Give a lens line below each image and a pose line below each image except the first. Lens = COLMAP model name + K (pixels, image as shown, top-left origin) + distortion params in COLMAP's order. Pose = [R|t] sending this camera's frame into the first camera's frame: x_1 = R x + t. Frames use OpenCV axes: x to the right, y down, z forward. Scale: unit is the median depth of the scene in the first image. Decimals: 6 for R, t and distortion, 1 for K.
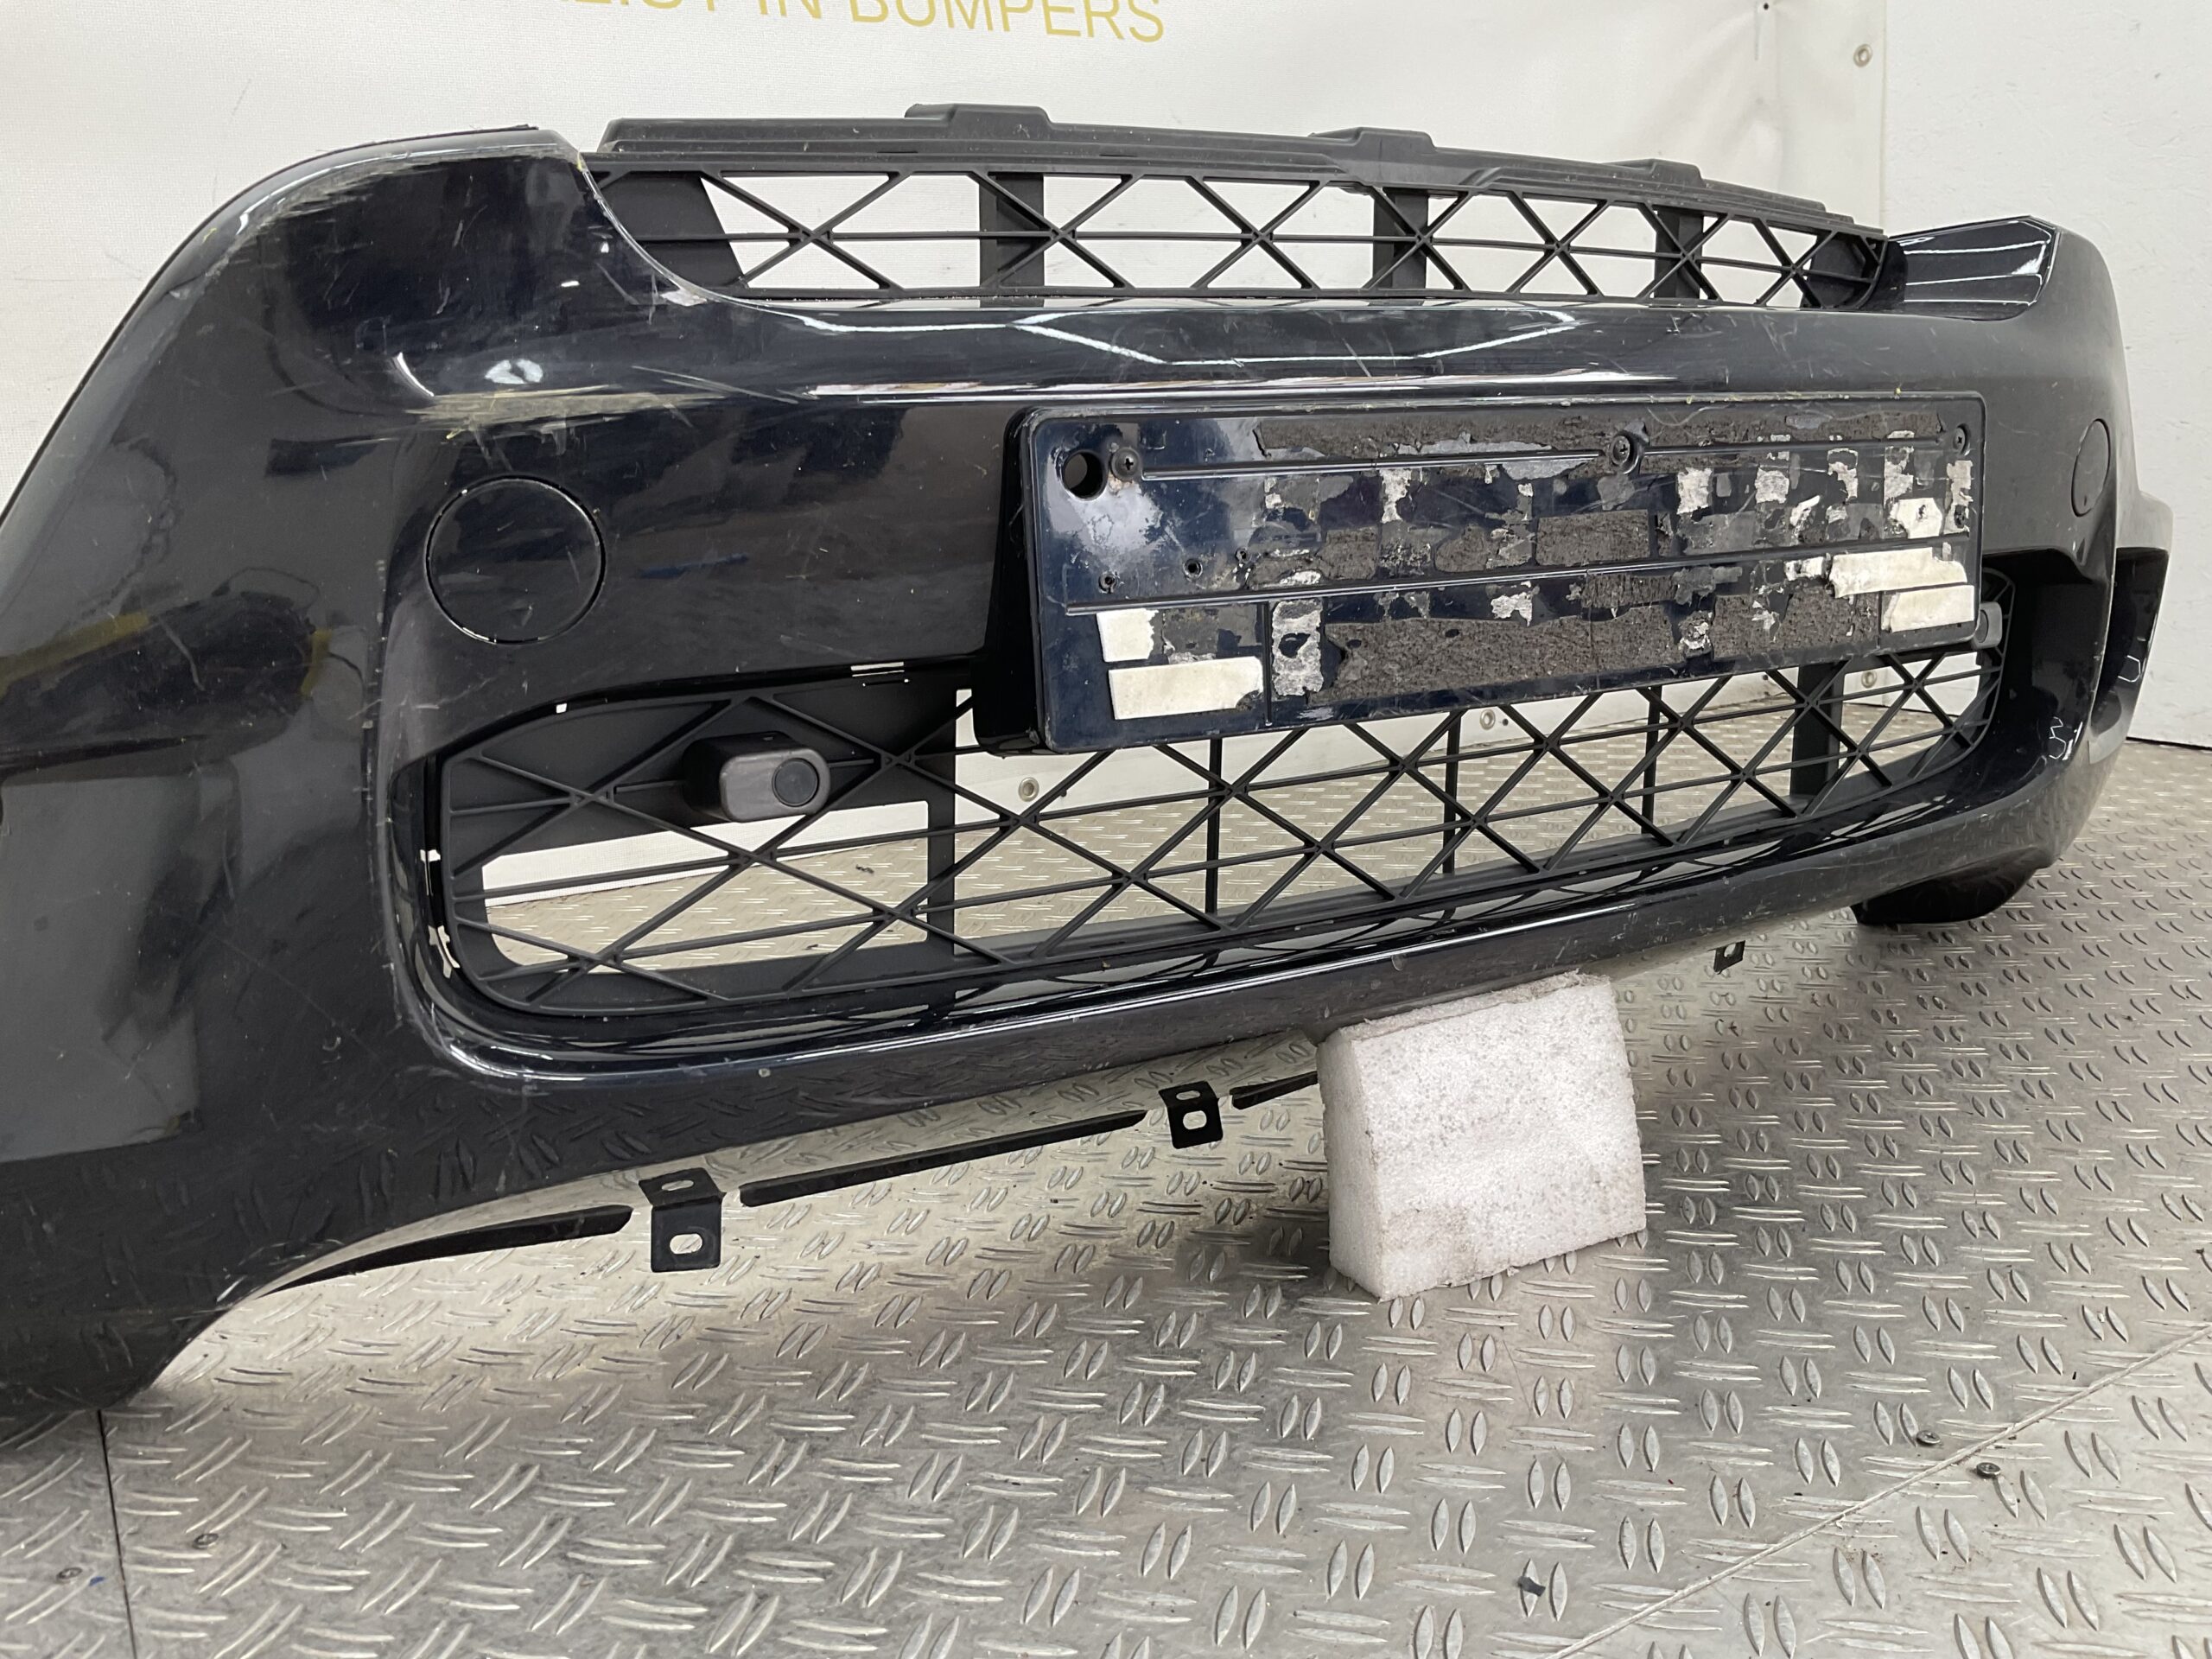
lens RADIAL K [[1842.7, 0, 1104.1], [0, 1842.7, 815.1], [0, 0, 1]] dist [0.126480, -0.264293]
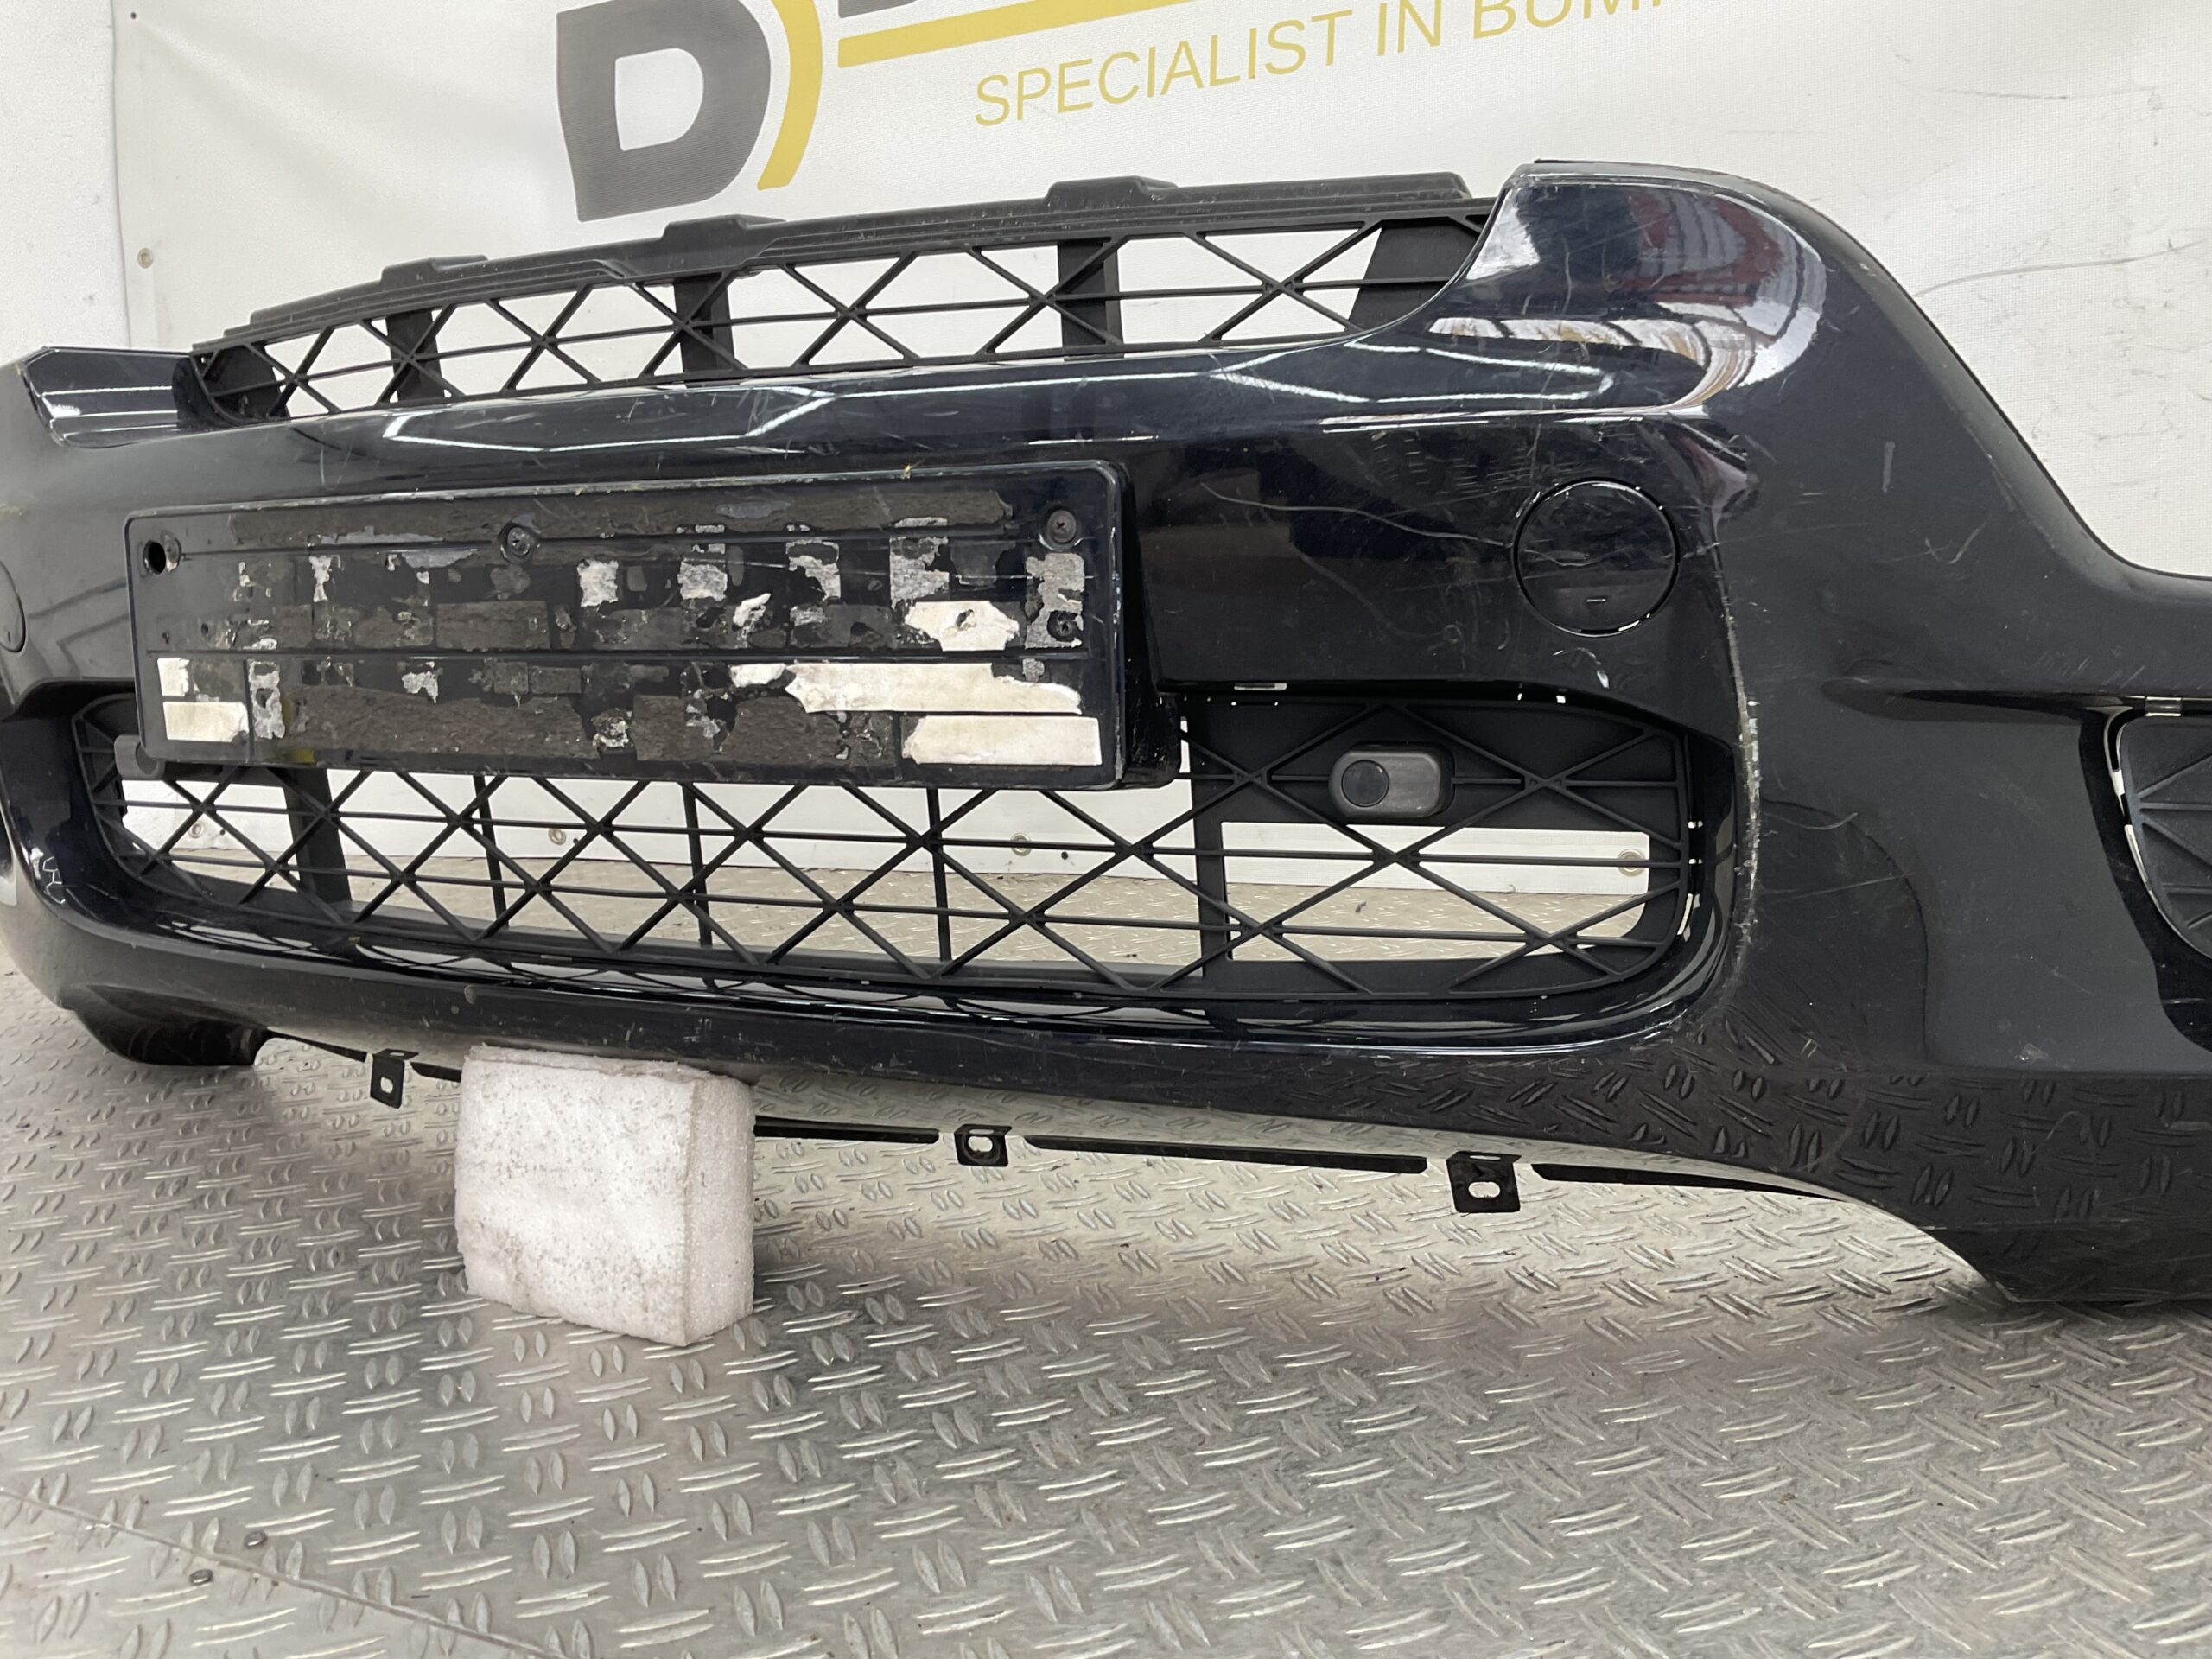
lens RADIAL K [[1850.0, 0, 1104.3], [0, 1850.0, 808.3], [0, 0, 1]] dist [0.104676, -0.202798]
pose [[0.533062, 0.140841, -0.834272, 1.272287], [-0.136634, 0.987435, 0.079395, -0.170808], [0.834971, 0.071668, 0.545607, 0.696692]]
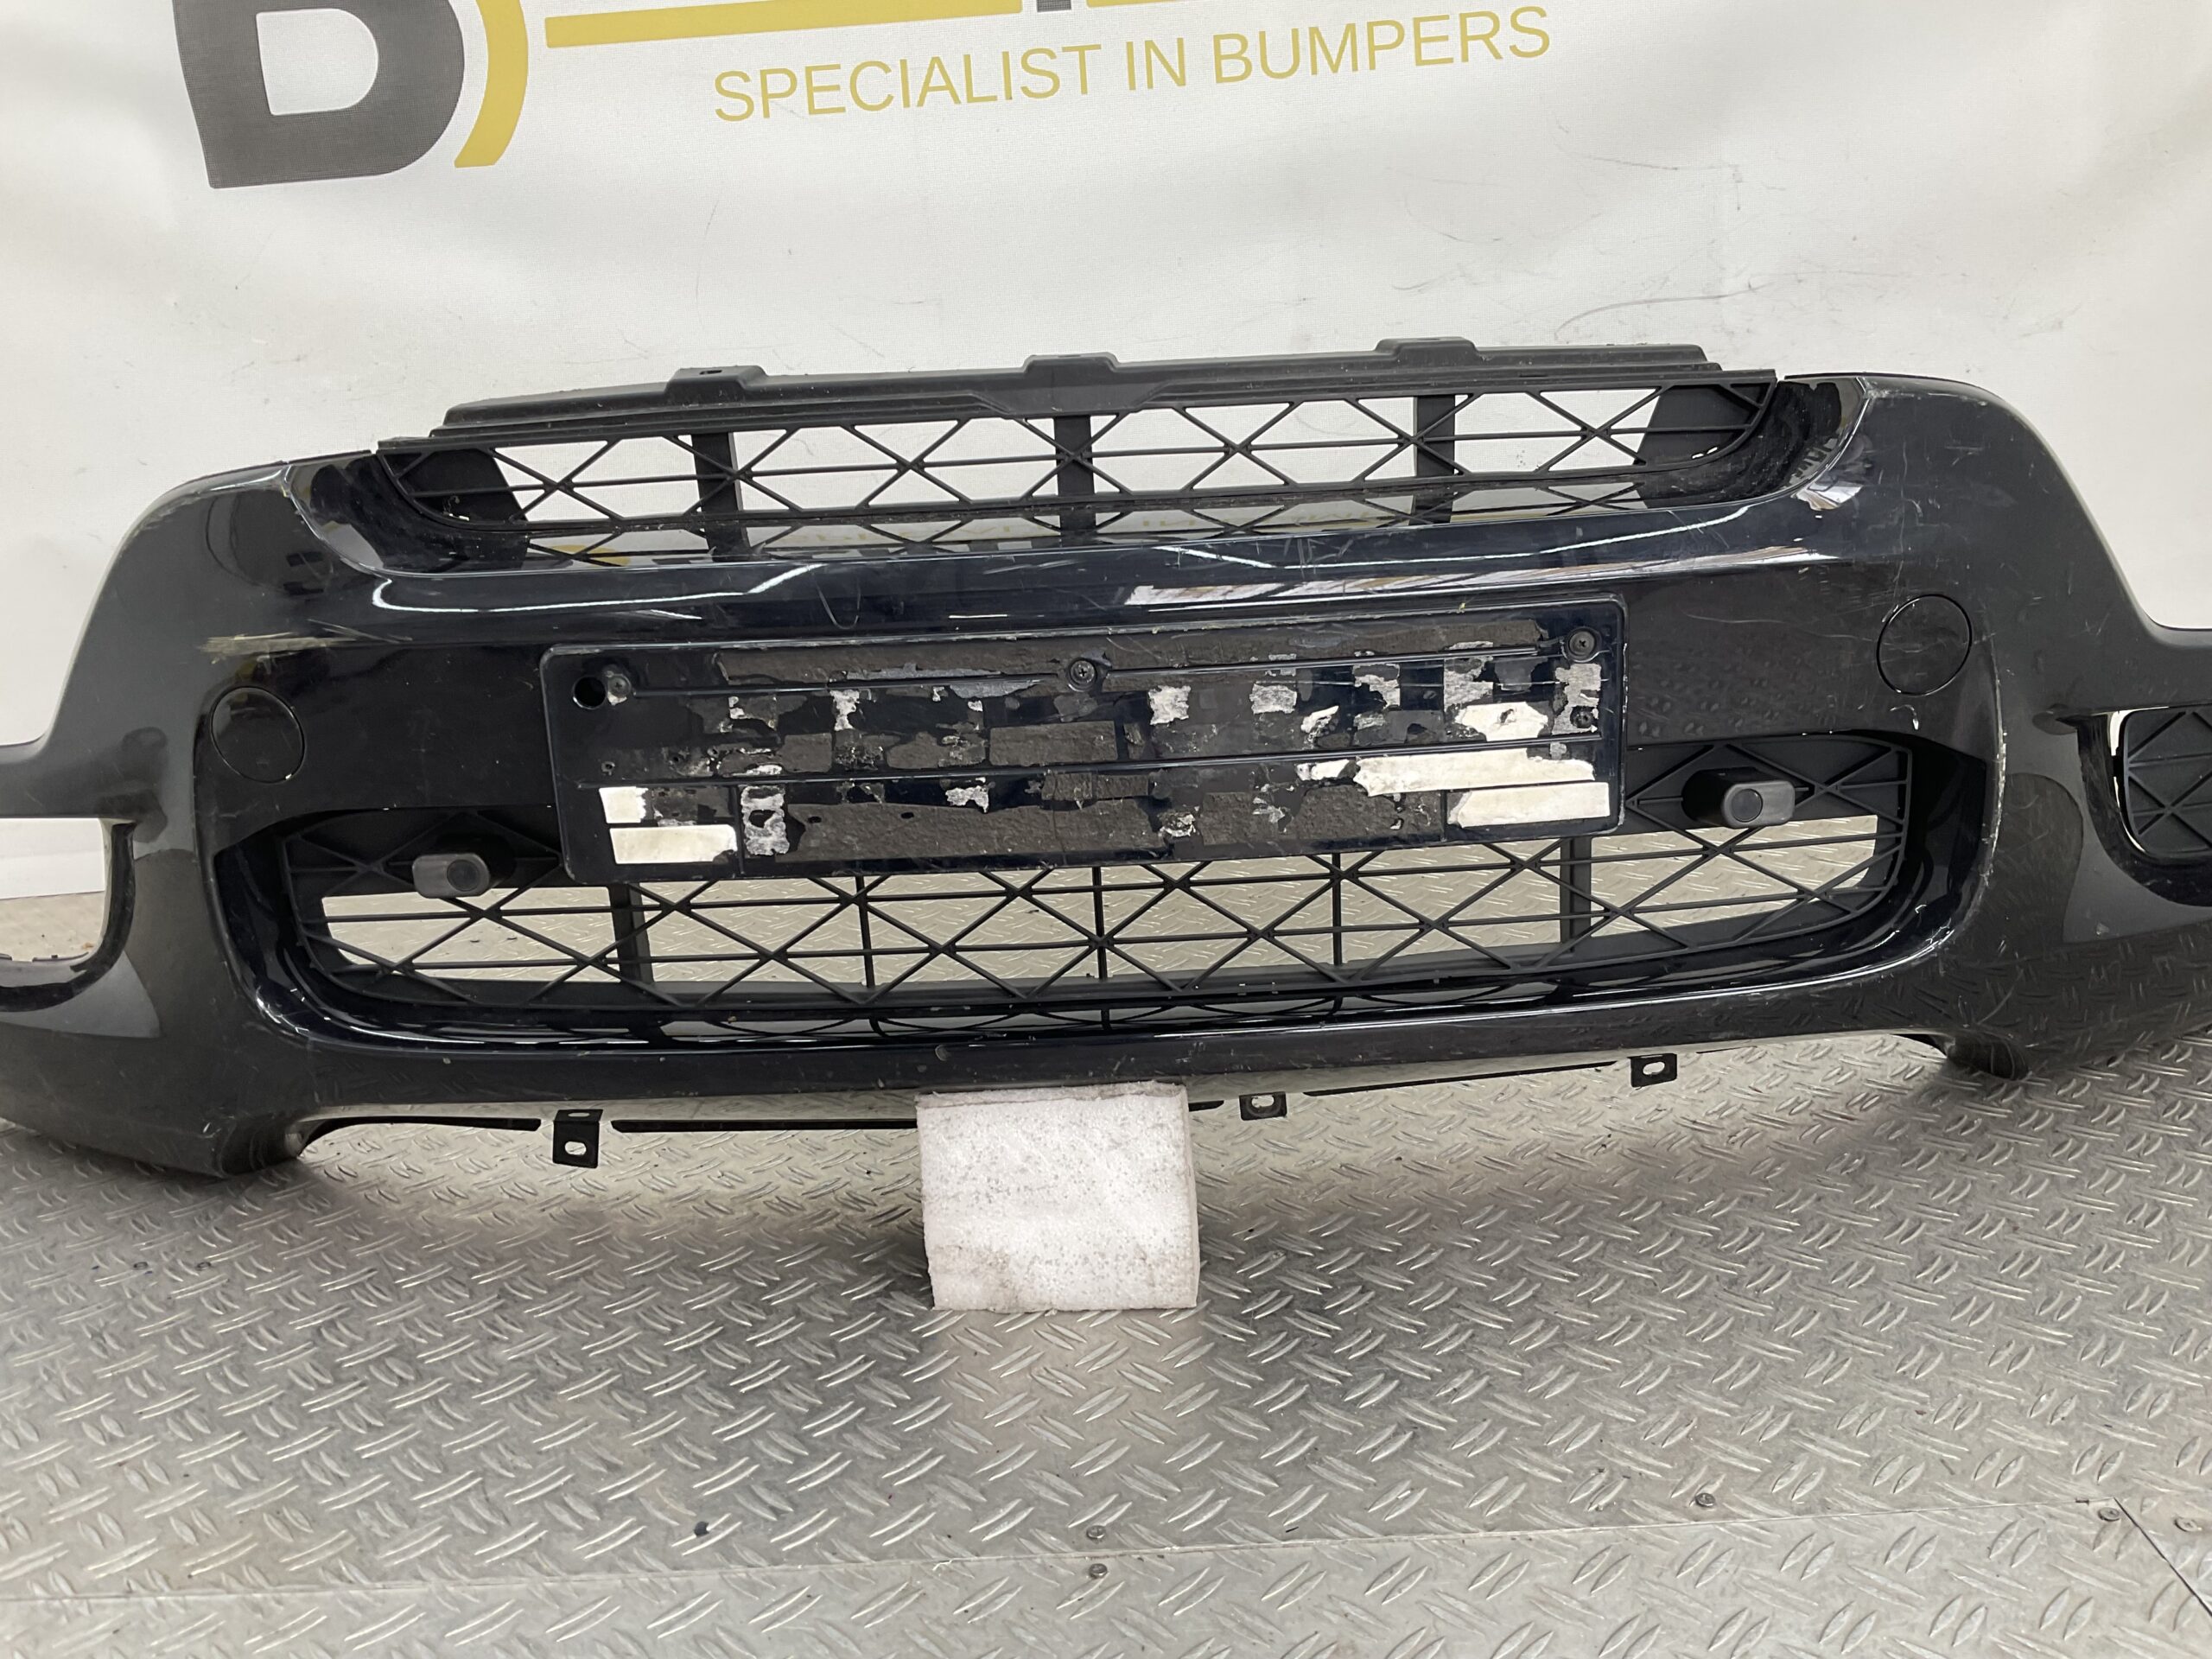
lens RADIAL K [[1842.7, 0, 1104.1], [0, 1842.7, 815.1], [0, 0, 1]] dist [0.126480, -0.264293]
pose [[0.849676, 0.121911, -0.513019, 0.876617], [-0.074729, 0.990927, 0.111710, -0.230211], [0.521983, -0.056580, 0.851077, -0.005773]]
